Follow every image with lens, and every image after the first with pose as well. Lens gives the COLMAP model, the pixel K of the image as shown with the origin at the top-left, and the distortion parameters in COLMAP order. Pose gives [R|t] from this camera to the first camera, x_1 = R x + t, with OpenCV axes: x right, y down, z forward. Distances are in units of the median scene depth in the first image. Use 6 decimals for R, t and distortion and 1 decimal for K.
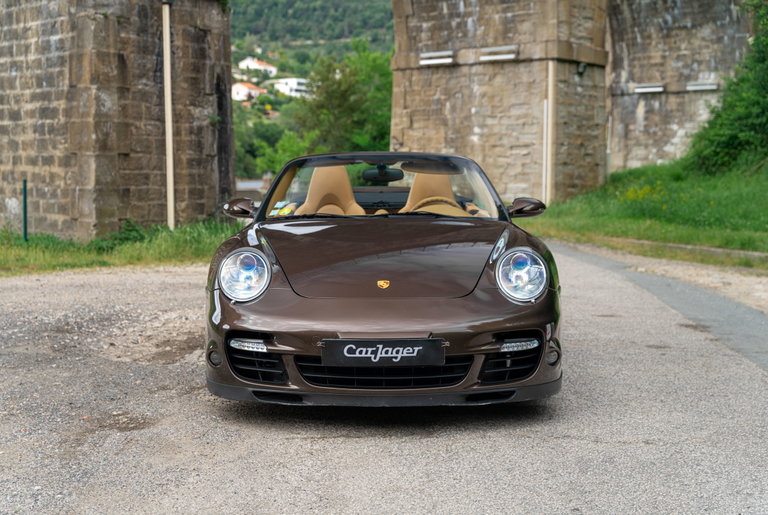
lens RADIAL K [[1053.1, 0, 384.0], [0, 1053.1, 257.5], [0, 0, 1]] dist [0.020173, 0.002579]
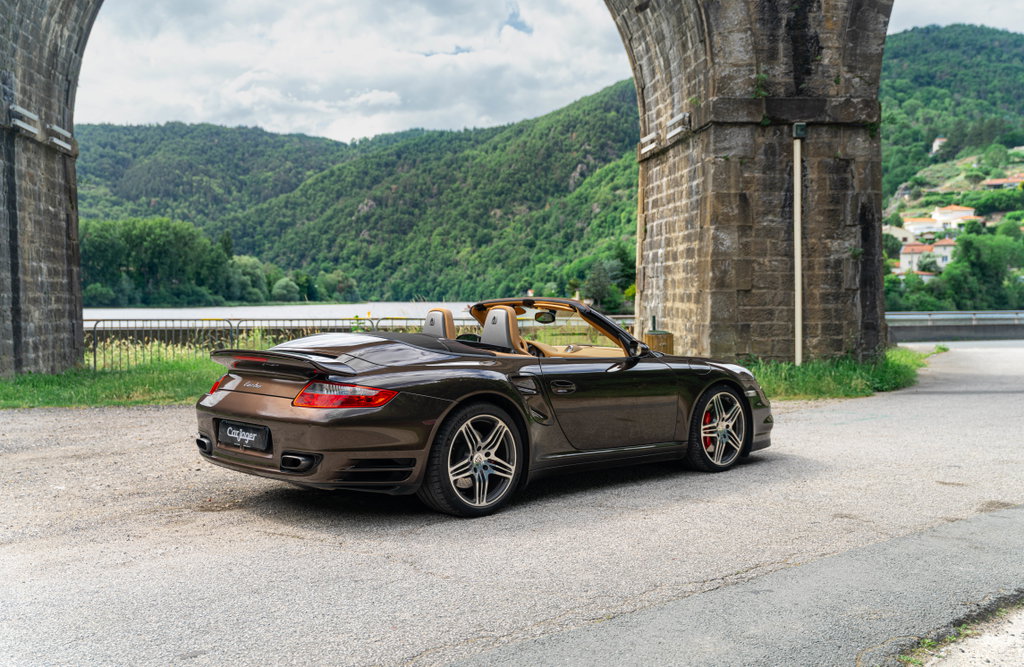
lens RADIAL K [[1111.0, 0, 508.9], [0, 1111.0, 312.7], [0, 0, 1]] dist [0.008722, 0.191807]
pose [[0.718700, -0.002841, -0.695315, 0.312554], [-0.045498, 0.997656, -0.051105, -0.010511], [0.693830, 0.068364, 0.716886, 0.067997]]
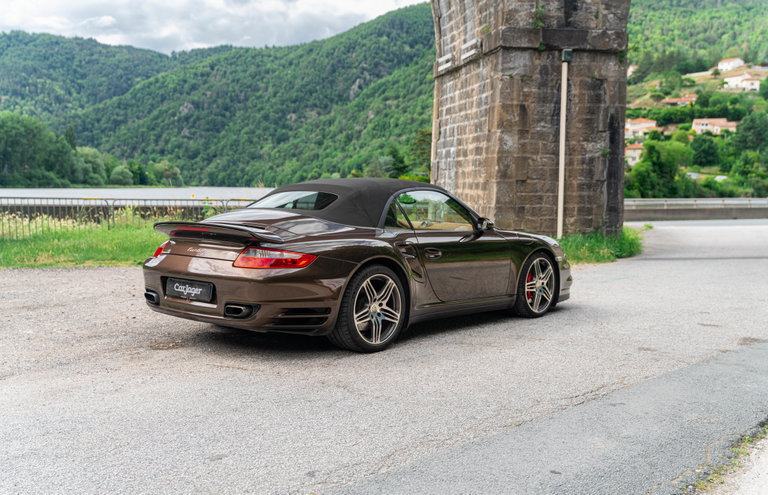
lens RADIAL K [[859.7, 0, 393.6], [0, 859.7, 297.2], [0, 0, 1]] dist [0.039315, 0.075913]
pose [[0.790402, 0.075904, -0.607868, 0.275016], [-0.050496, 0.996990, 0.058834, -0.006888], [0.610504, -0.015808, 0.791855, 0.037711]]
